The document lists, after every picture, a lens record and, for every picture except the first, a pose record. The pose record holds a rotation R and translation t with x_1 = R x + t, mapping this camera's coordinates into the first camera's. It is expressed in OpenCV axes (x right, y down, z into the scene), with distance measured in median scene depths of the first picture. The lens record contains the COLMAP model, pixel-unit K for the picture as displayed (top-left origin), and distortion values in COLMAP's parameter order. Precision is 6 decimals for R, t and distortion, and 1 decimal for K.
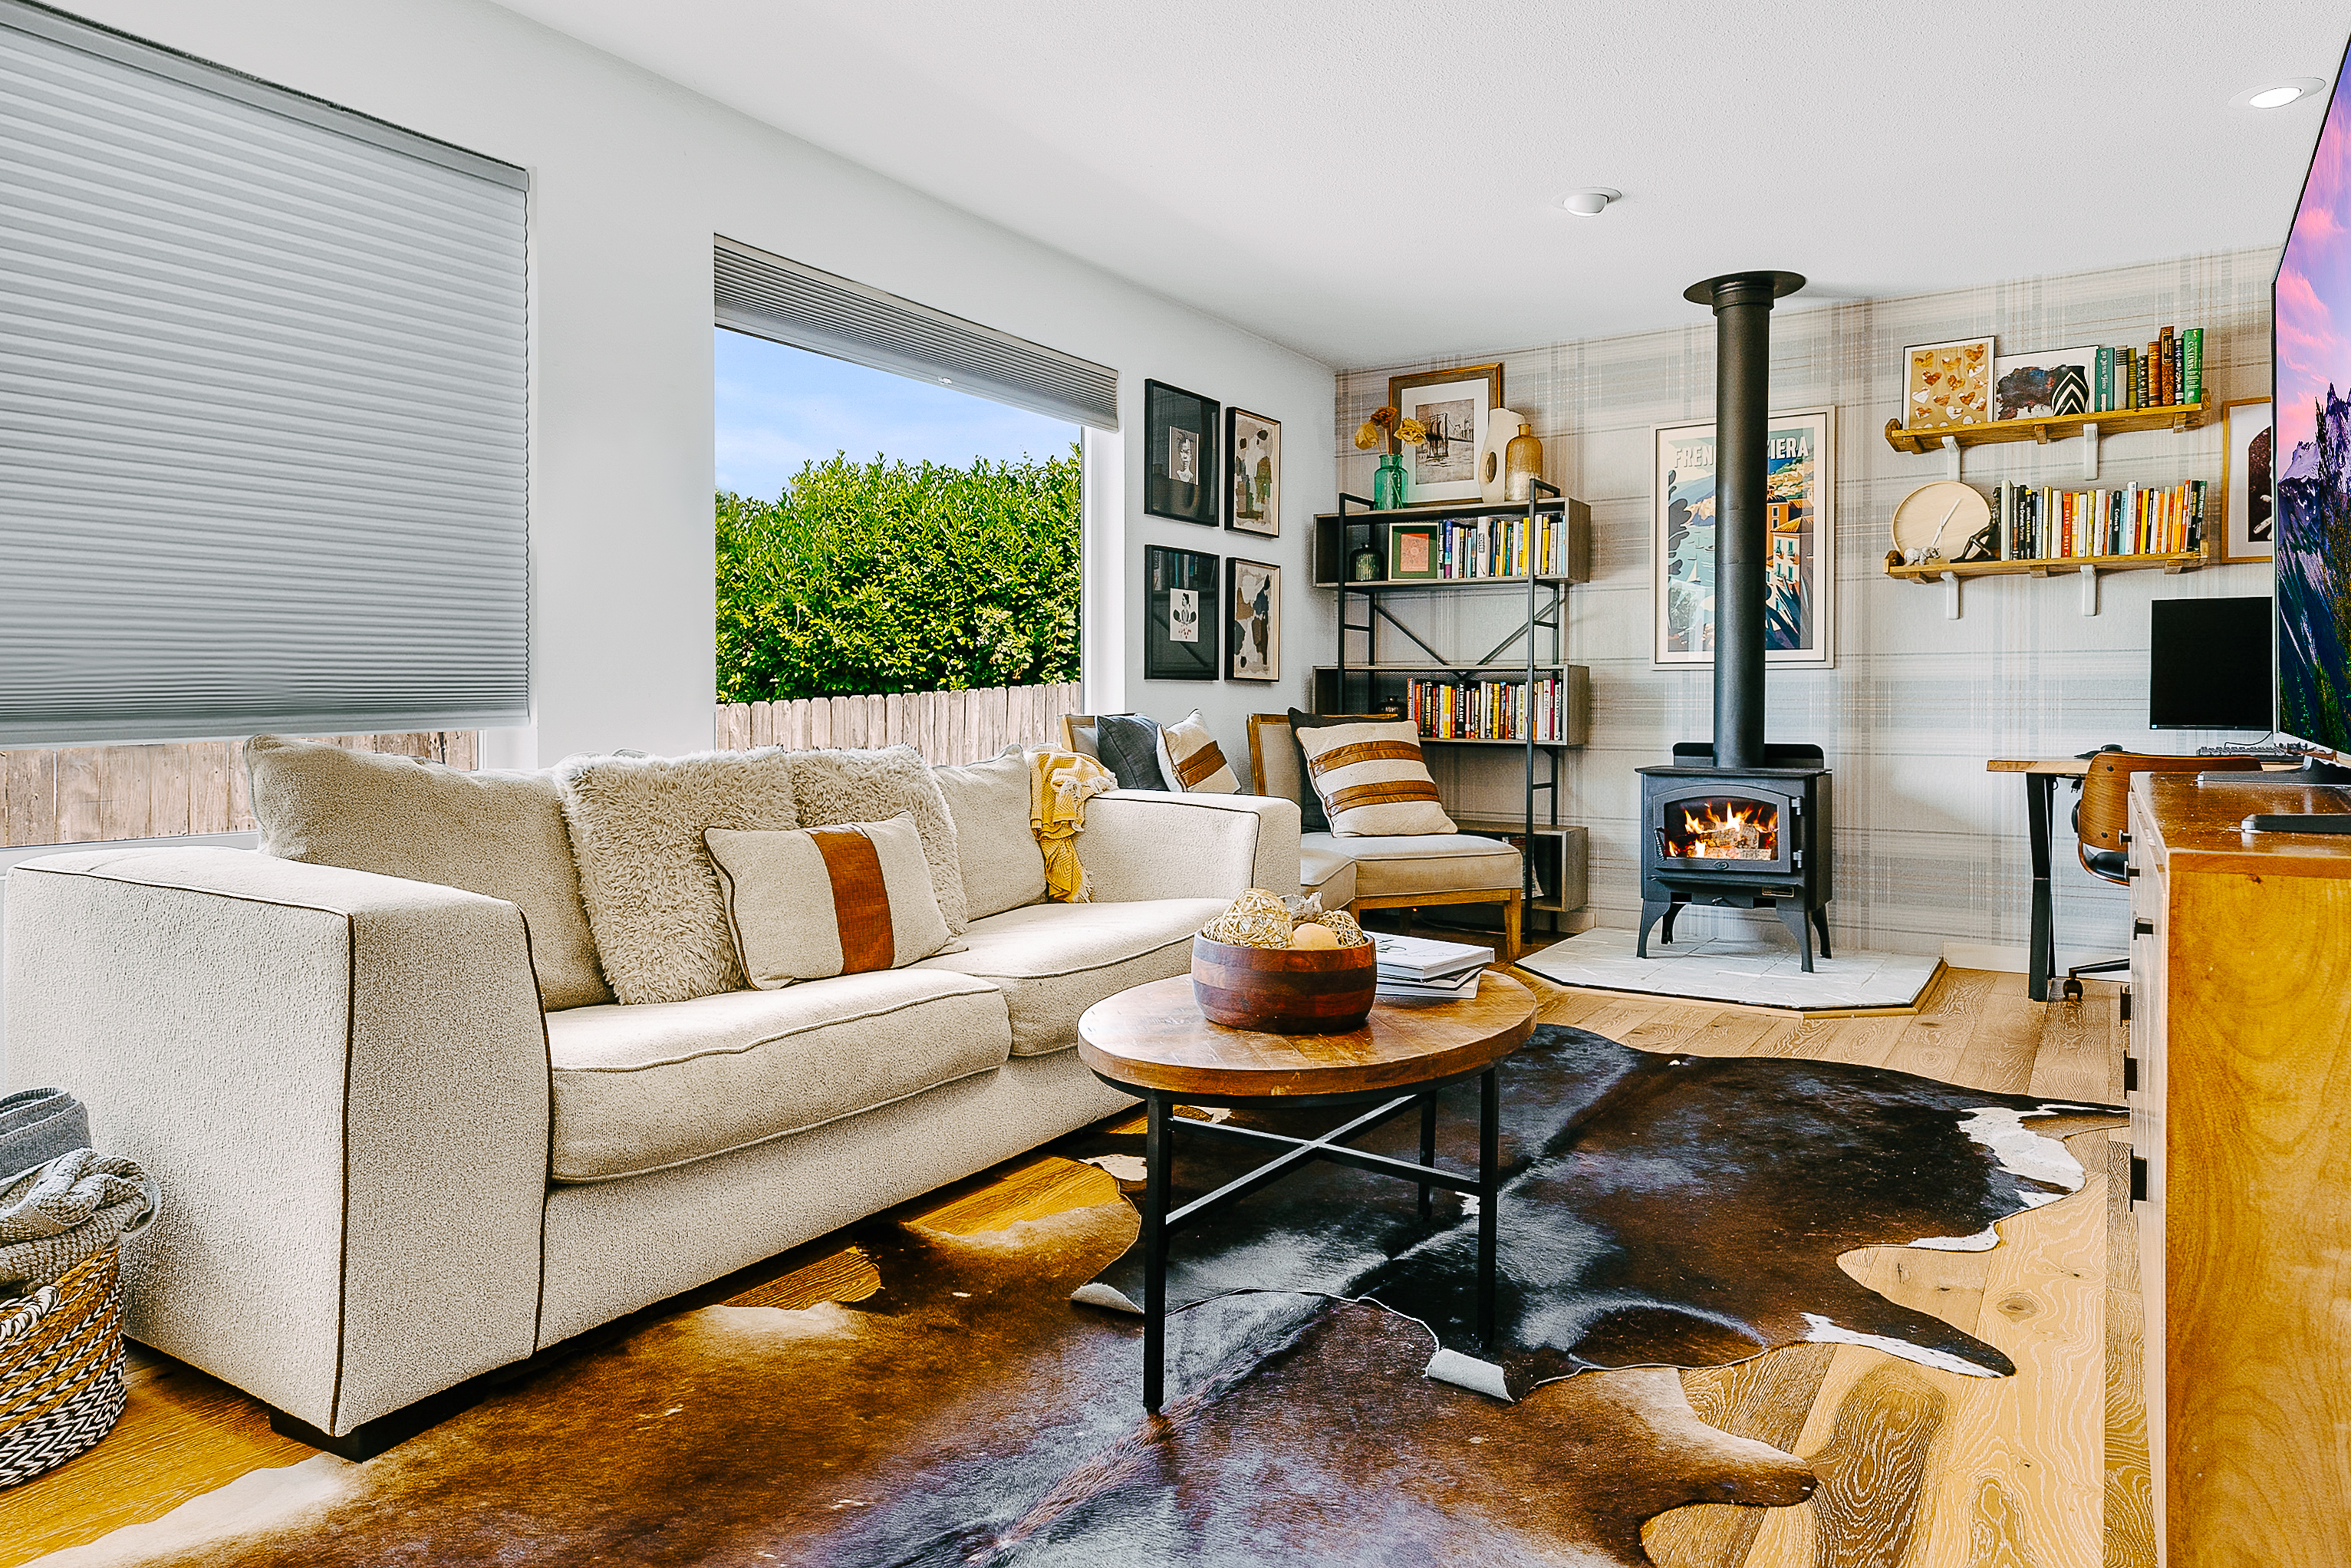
lens RADIAL K [[1454.3, 0, 1165.3], [0, 1454.3, 718.0], [0, 0, 1]] dist [0.008686, 0.001941]
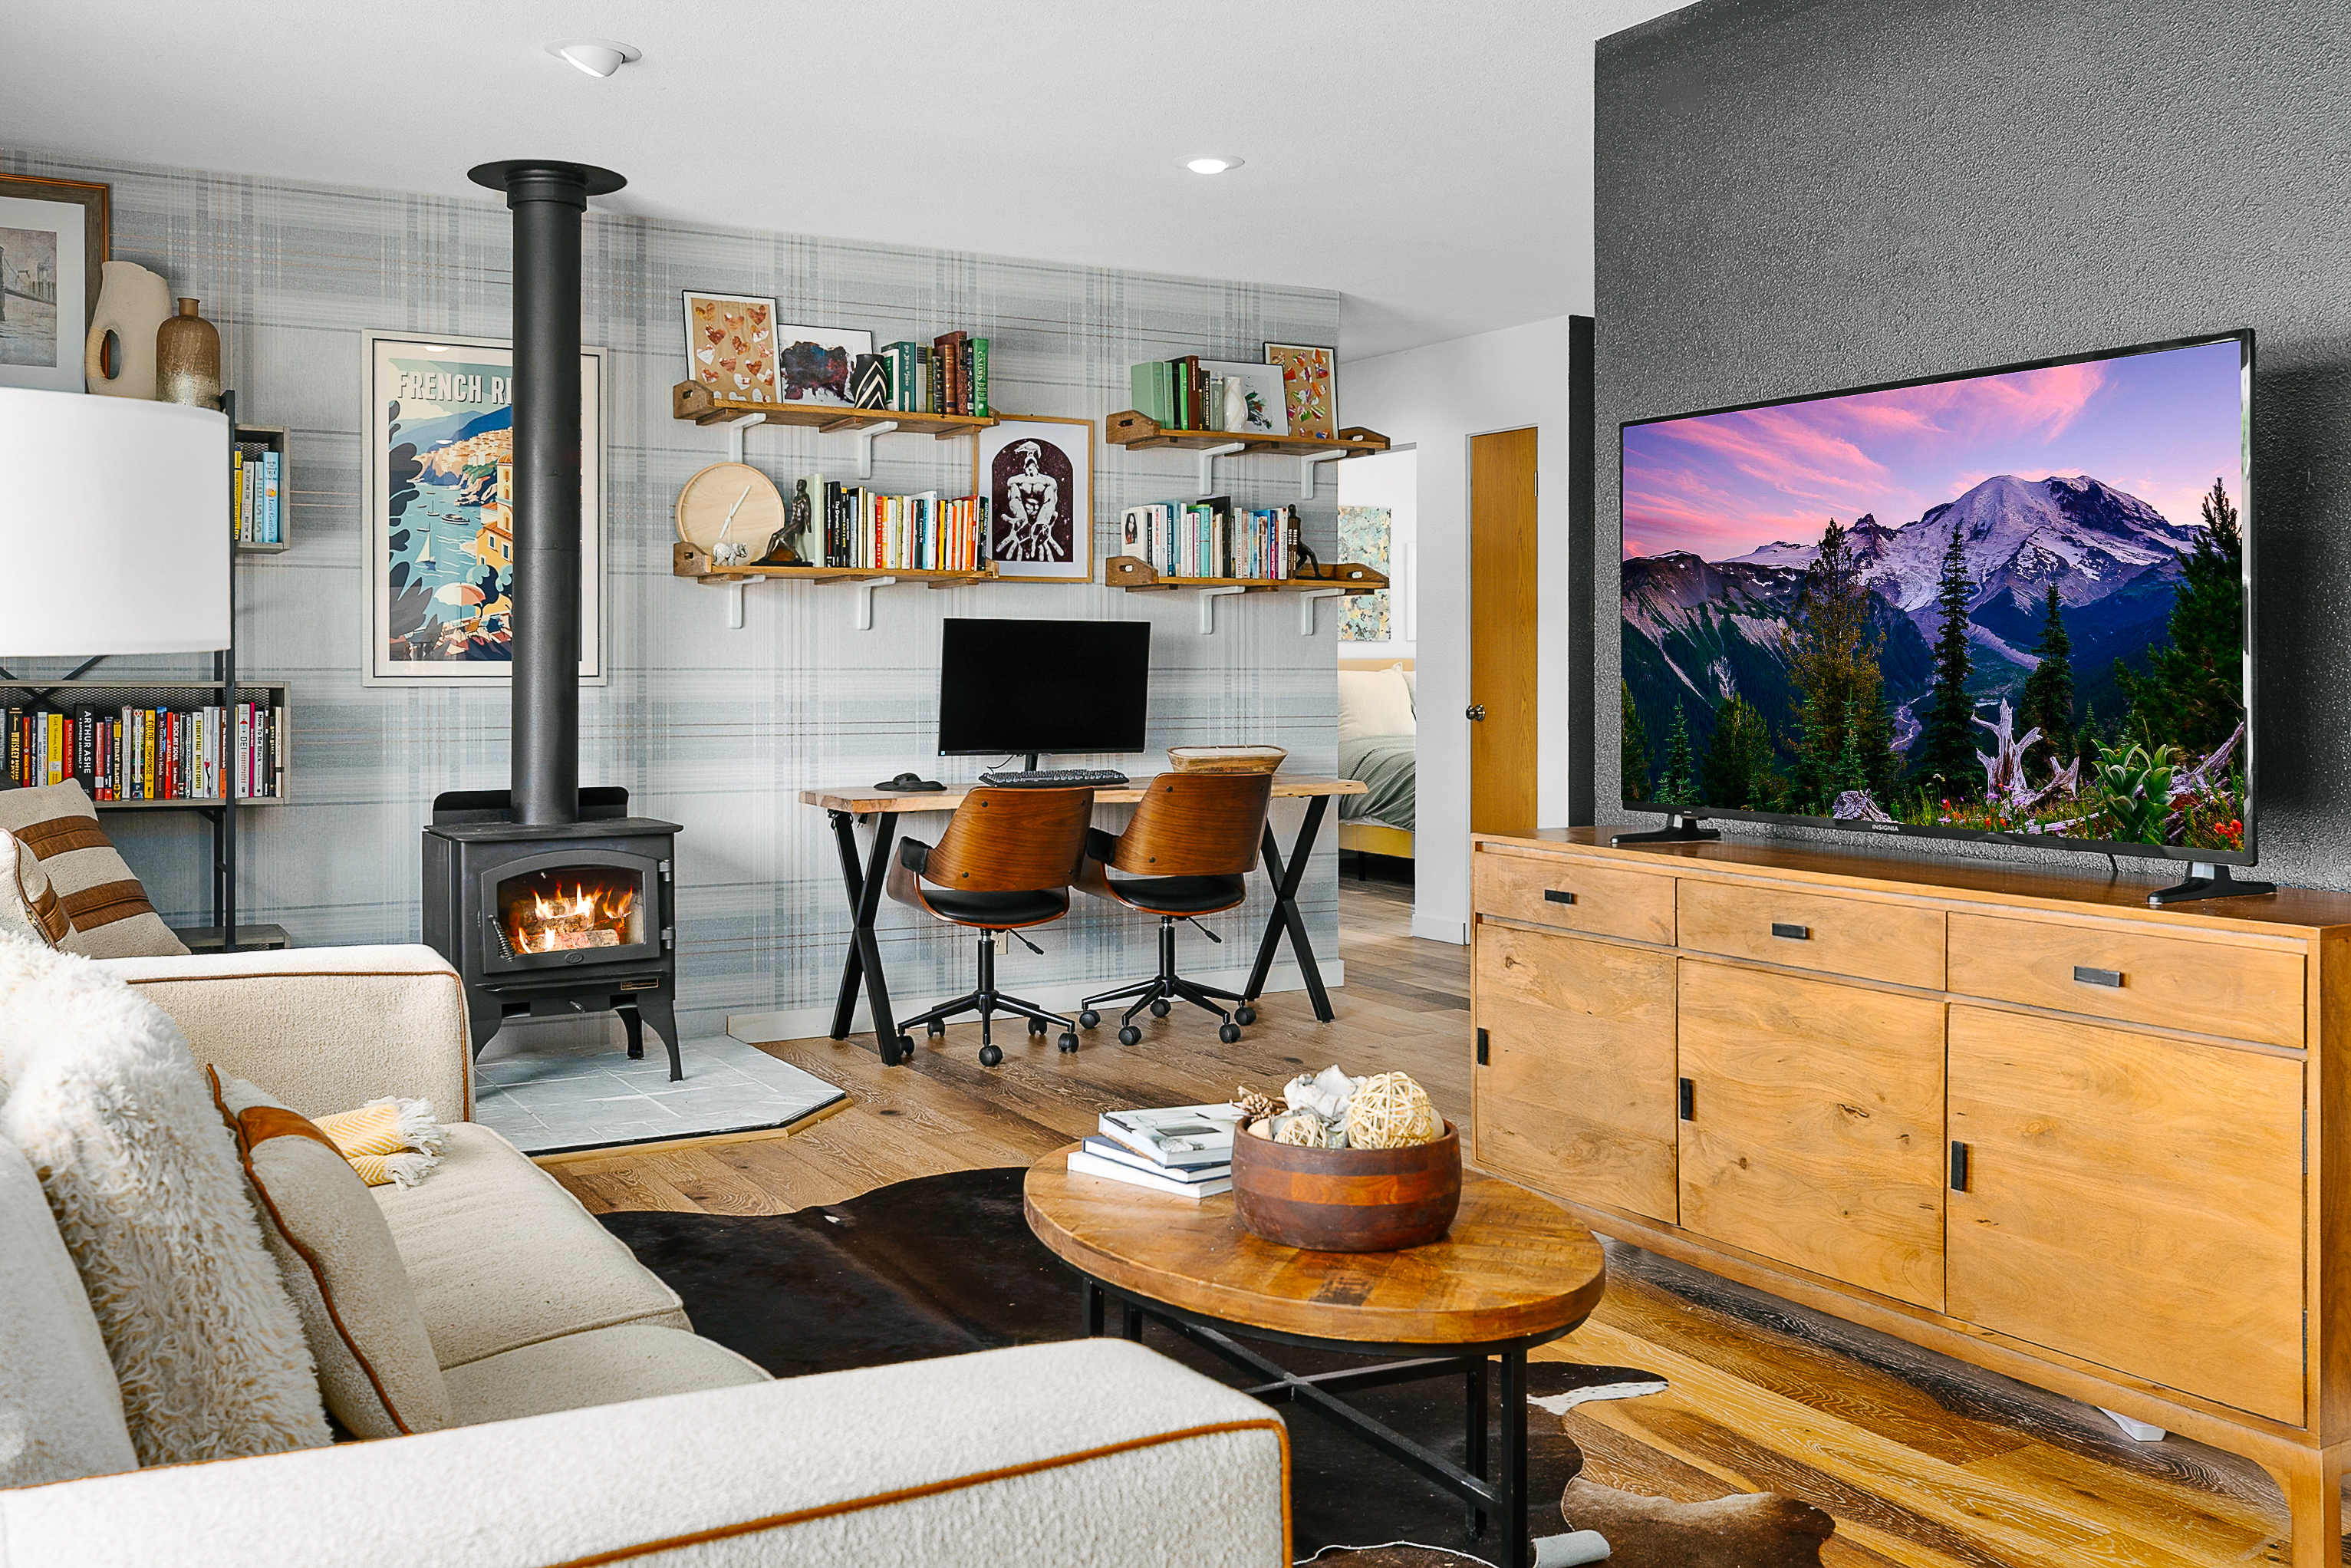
lens RADIAL K [[2087.1, 0, 1161.7], [0, 2087.1, 689.1], [0, 0, 1]] dist [-0.011266, 0.000759]
pose [[0.458308, -0.011243, 0.888722, -0.389290], [0.006799, 0.999935, 0.009144, -0.040224], [-0.888768, 0.001852, 0.458354, 0.225025]]
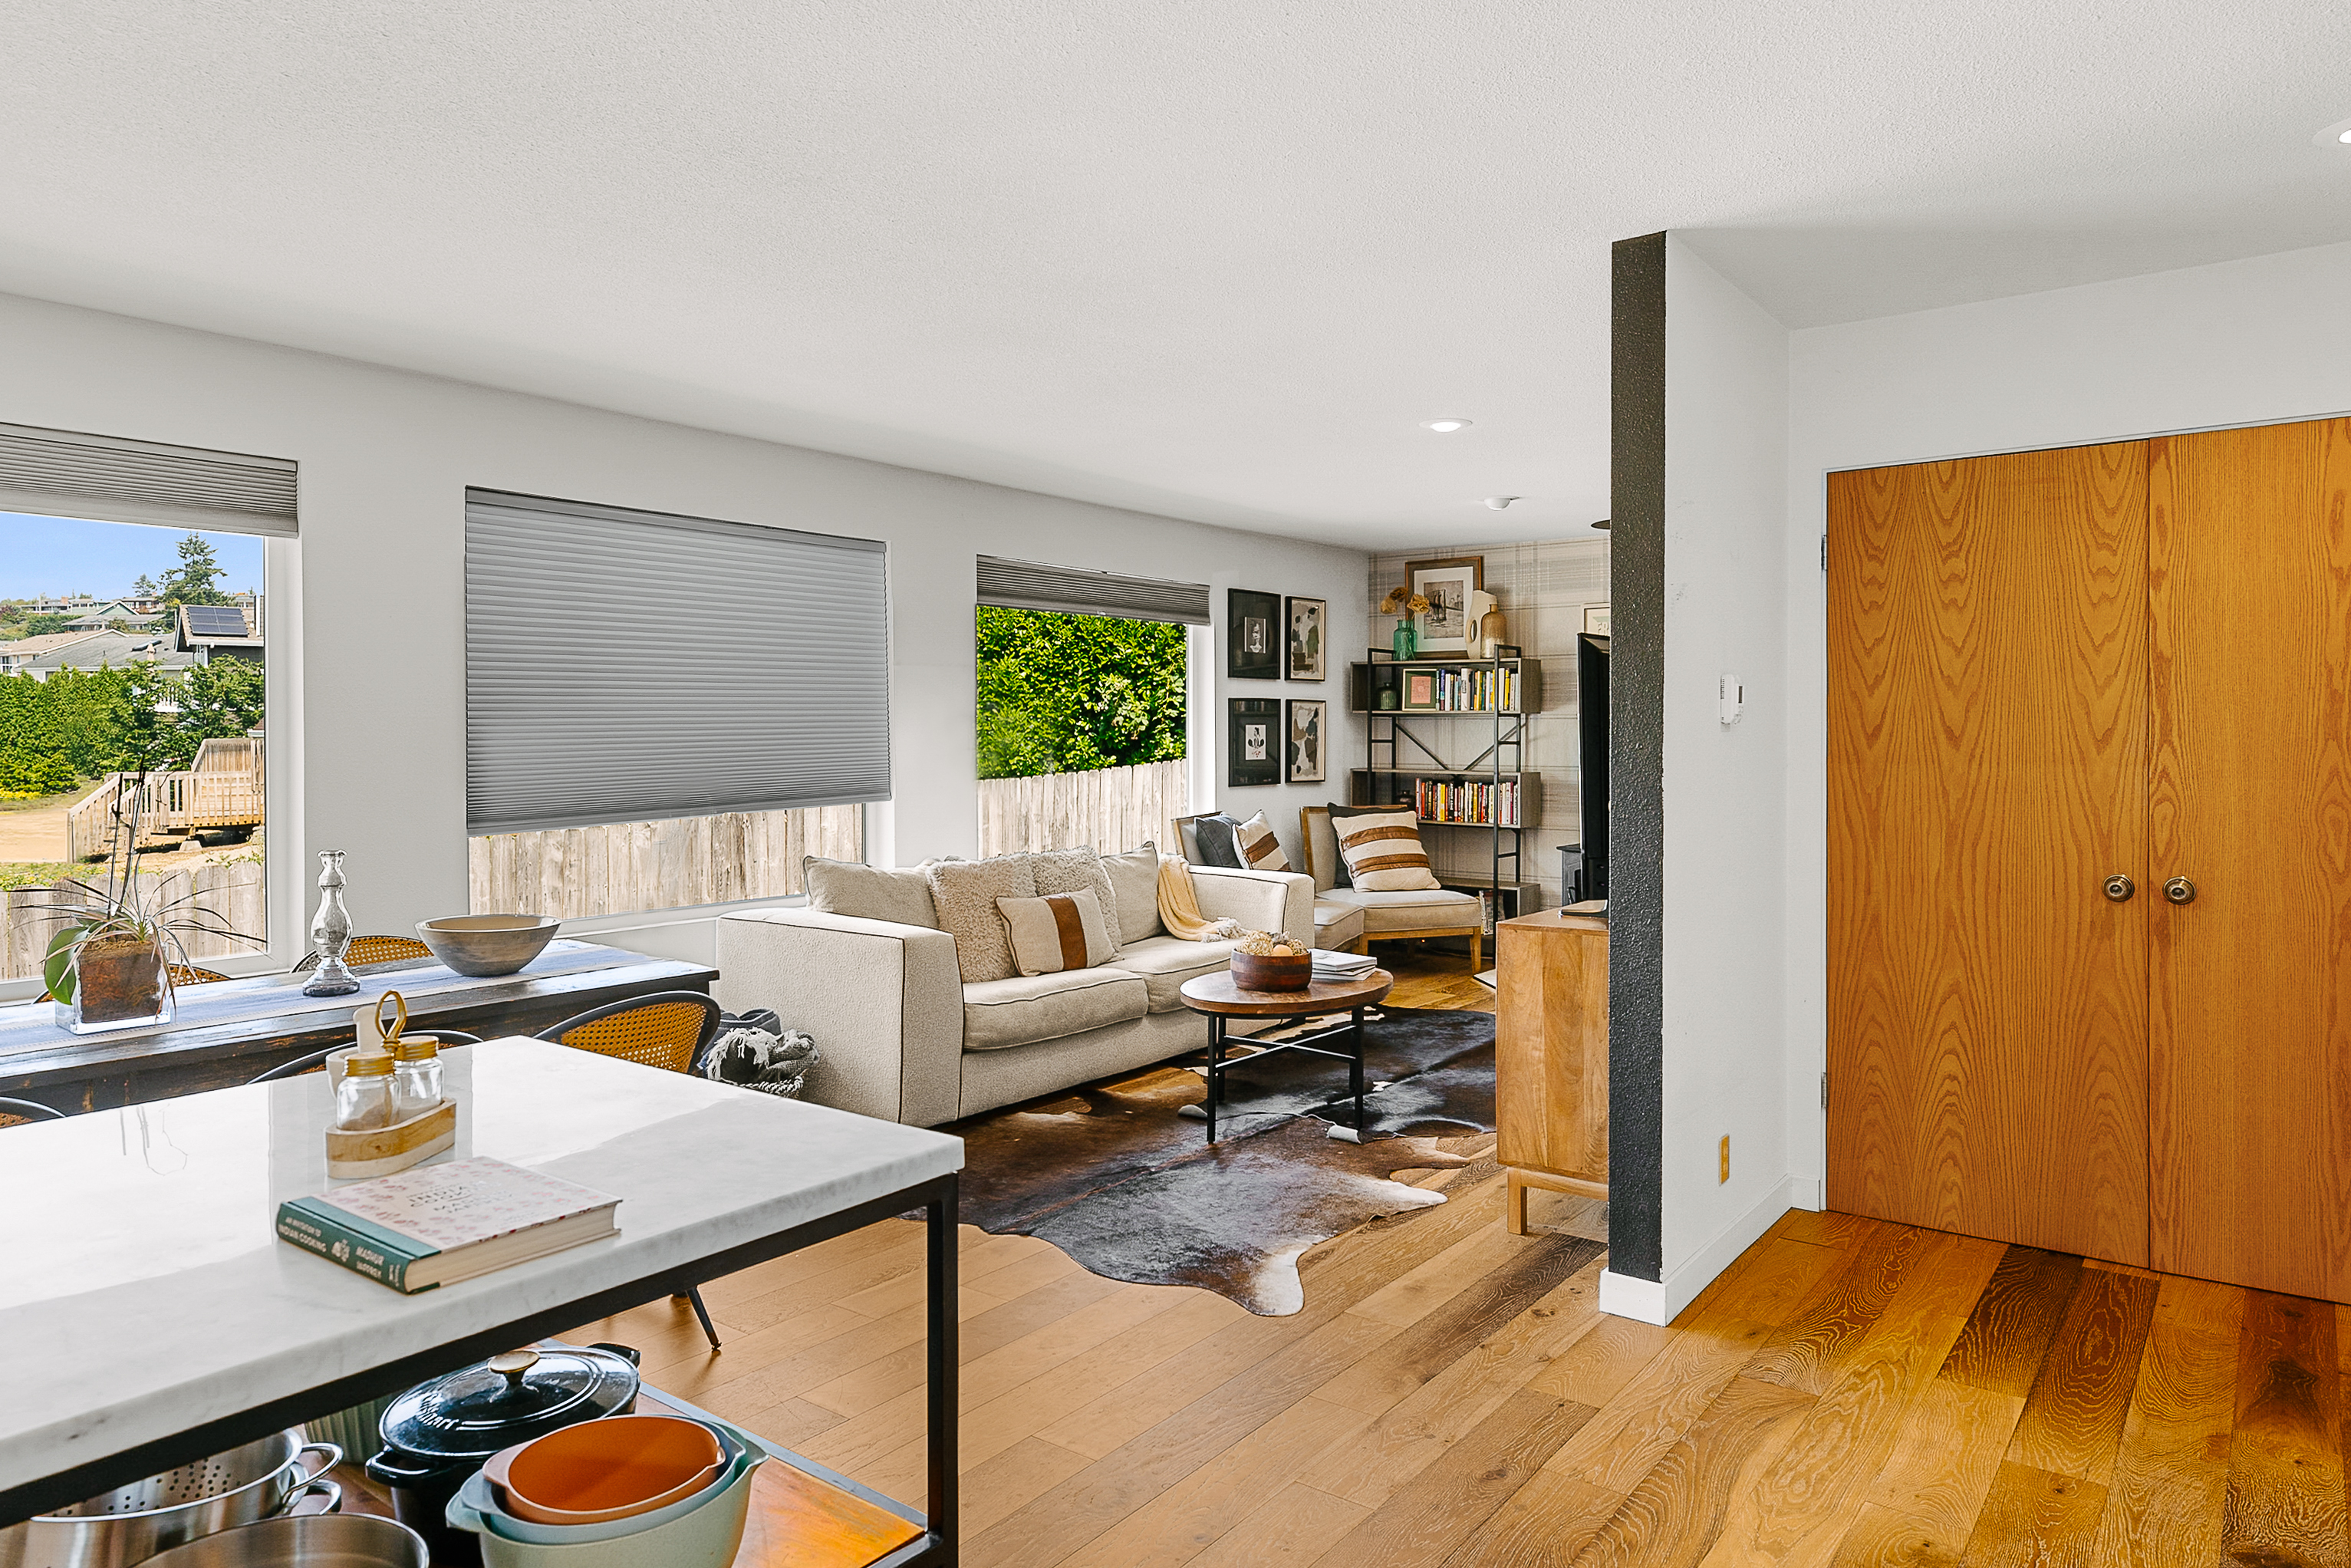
lens RADIAL K [[1488.3, 0, 1174.4], [0, 1488.3, 743.1], [0, 0, 1]] dist [0.000713, 0.000211]
pose [[0.997401, -0.003792, -0.071944, 0.039430], [0.003707, 0.999992, -0.001316, -0.067769], [0.071949, 0.001045, 0.997408, -0.524450]]
